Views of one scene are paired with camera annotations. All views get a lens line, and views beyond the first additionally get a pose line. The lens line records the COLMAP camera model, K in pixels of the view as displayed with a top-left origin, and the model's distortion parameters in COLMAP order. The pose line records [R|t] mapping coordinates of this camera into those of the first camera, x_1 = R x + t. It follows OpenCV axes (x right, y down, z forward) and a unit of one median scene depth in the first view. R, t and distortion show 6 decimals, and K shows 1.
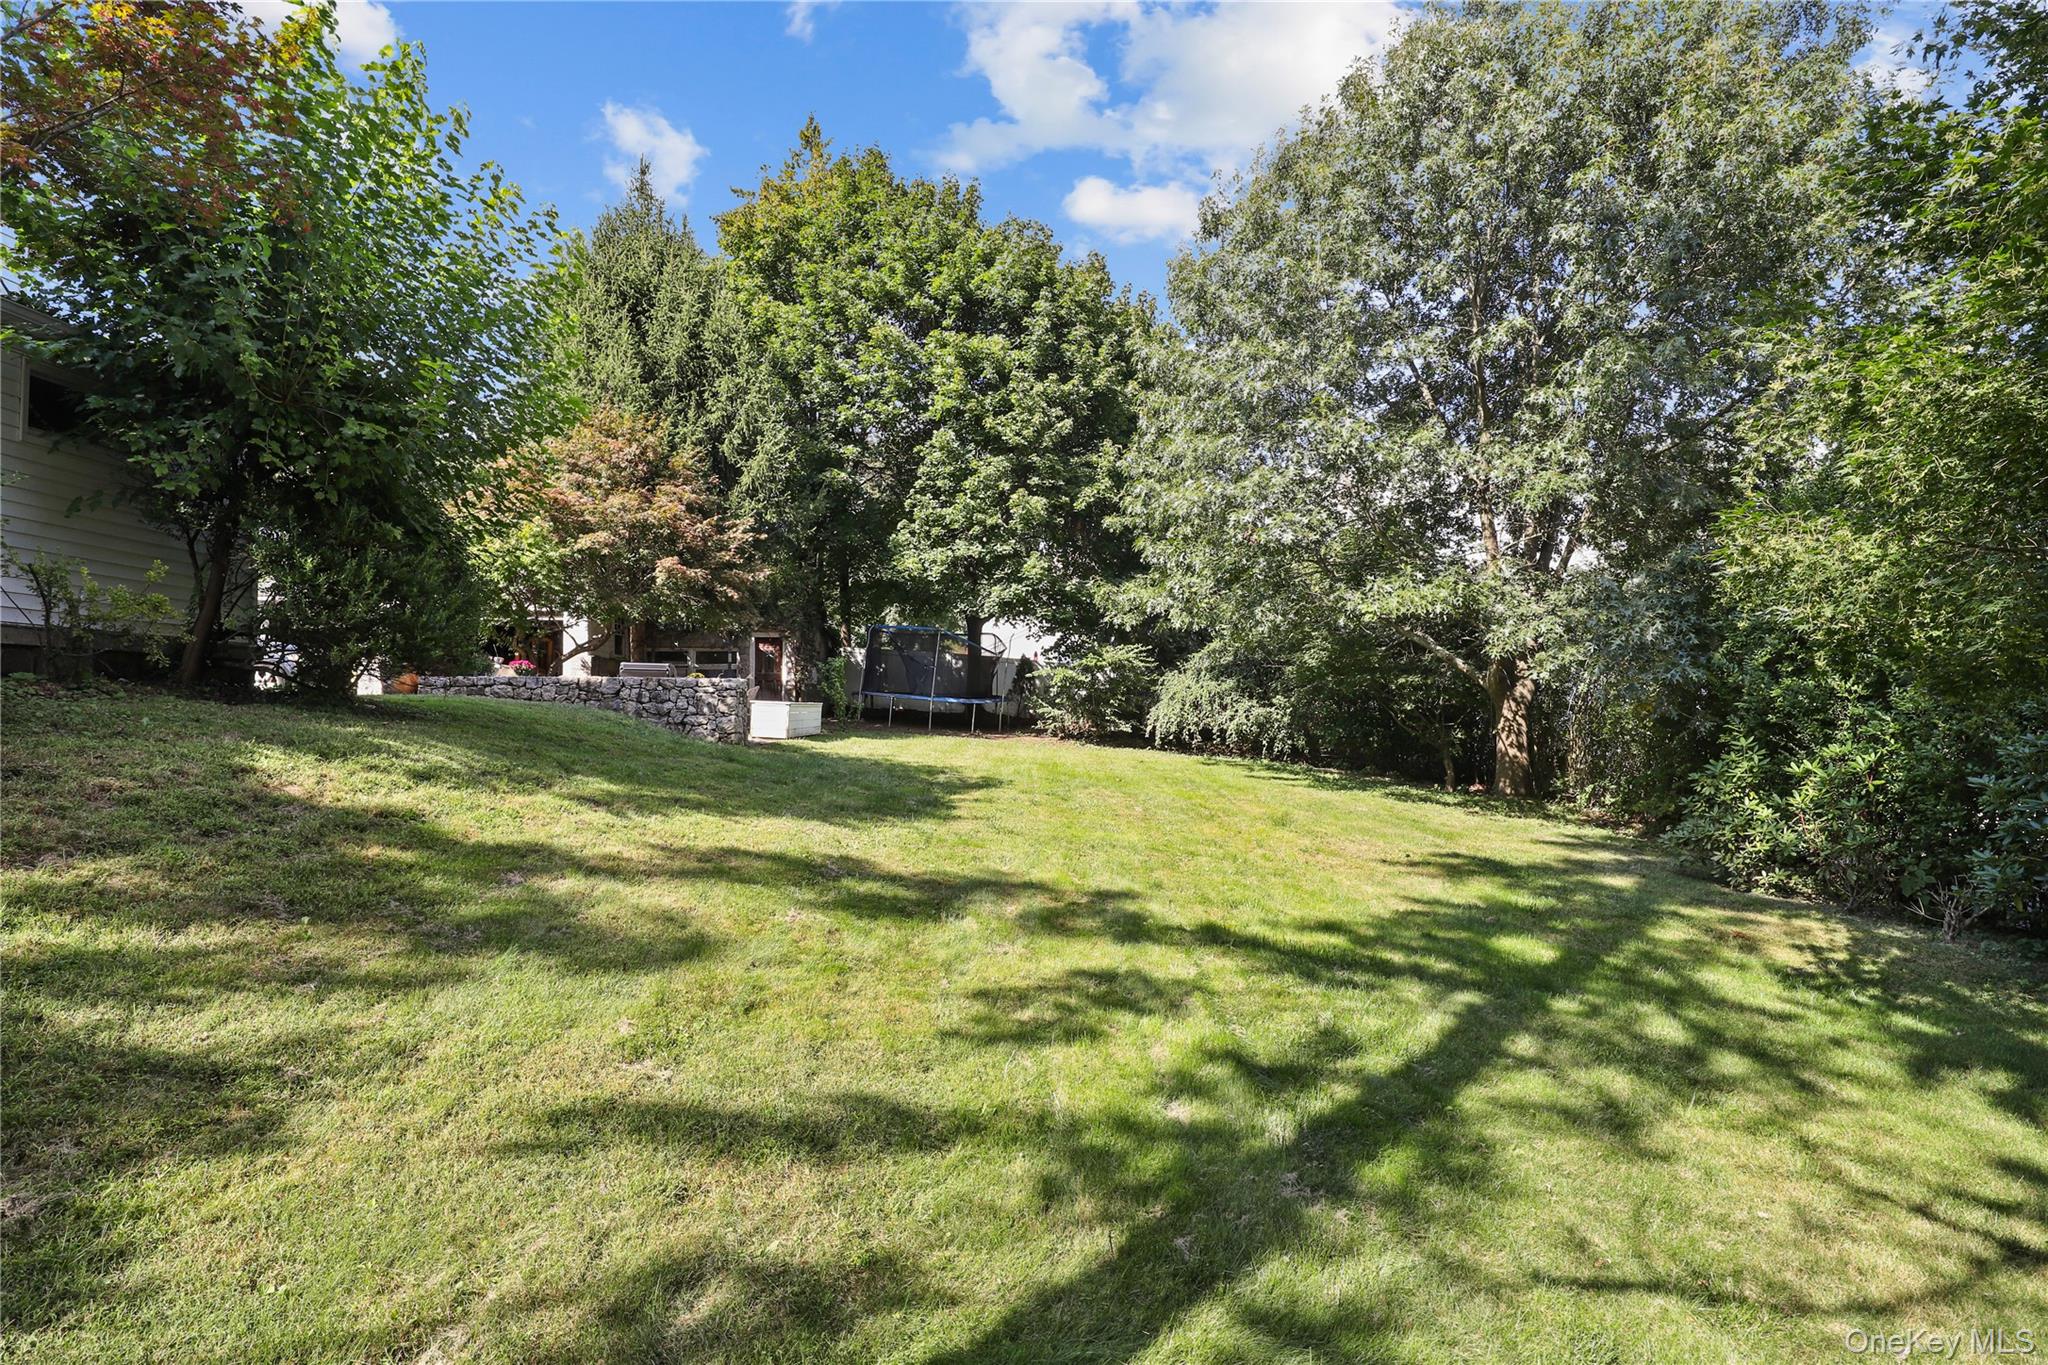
lens RADIAL K [[1015.7, 0, 1023.2], [0, 1015.7, 626.7], [0, 0, 1]] dist [-0.015234, -0.000160]
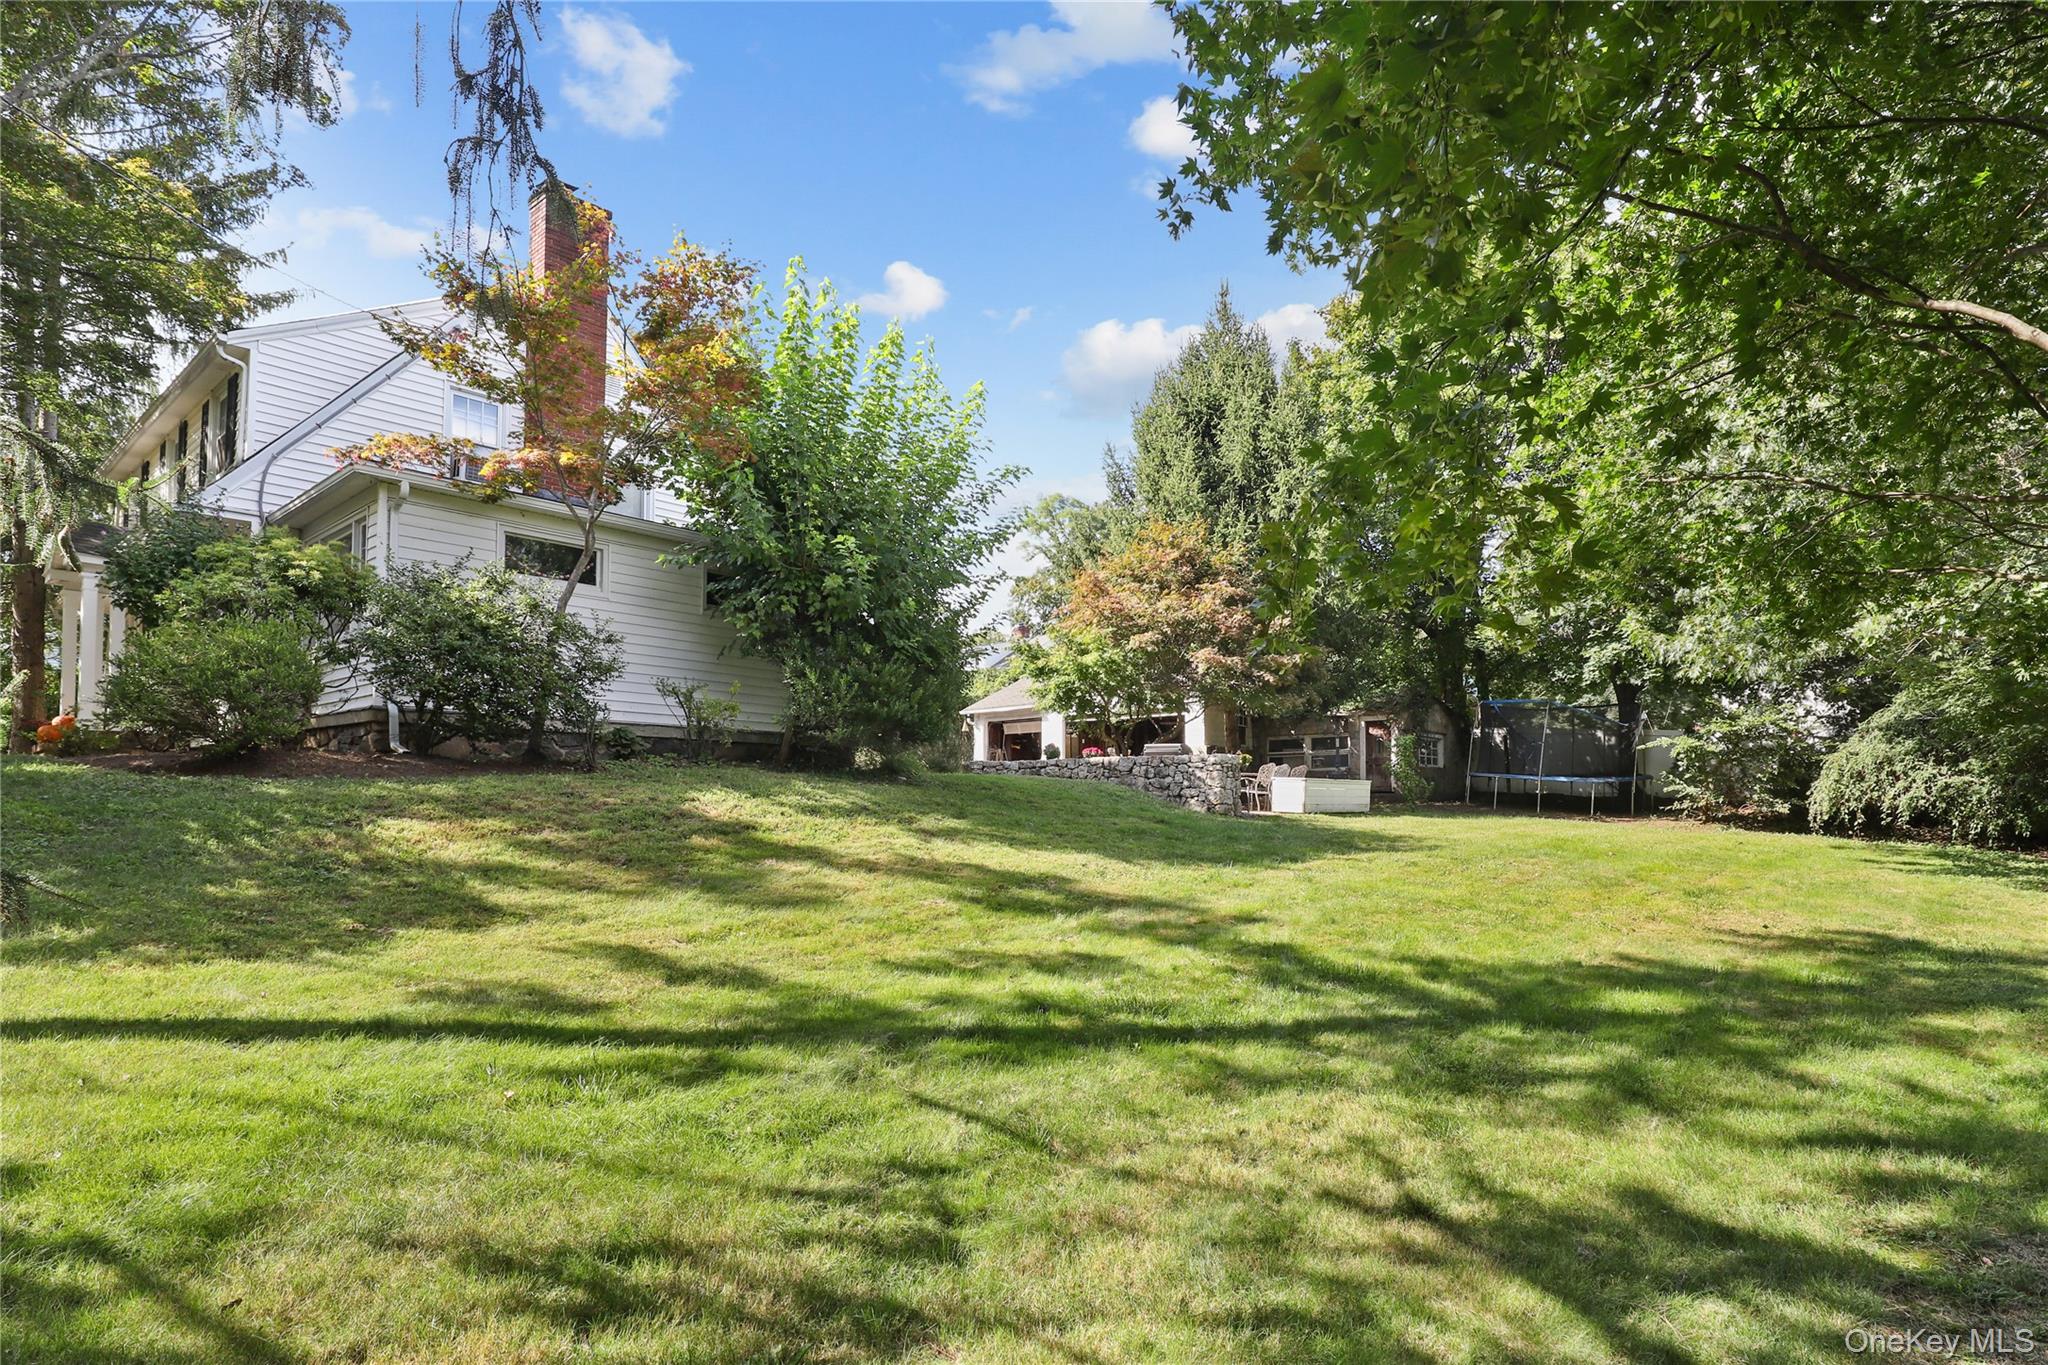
lens RADIAL K [[1028.7, 0, 1024.0], [0, 1028.7, 682.5], [0, 0, 1]] dist [-0.002216, -0.000113]
pose [[0.801132, -0.074753, -0.593801, 0.146294], [0.054590, 0.997160, -0.051881, 0.014402], [0.595993, 0.009148, 0.802937, -0.007181]]
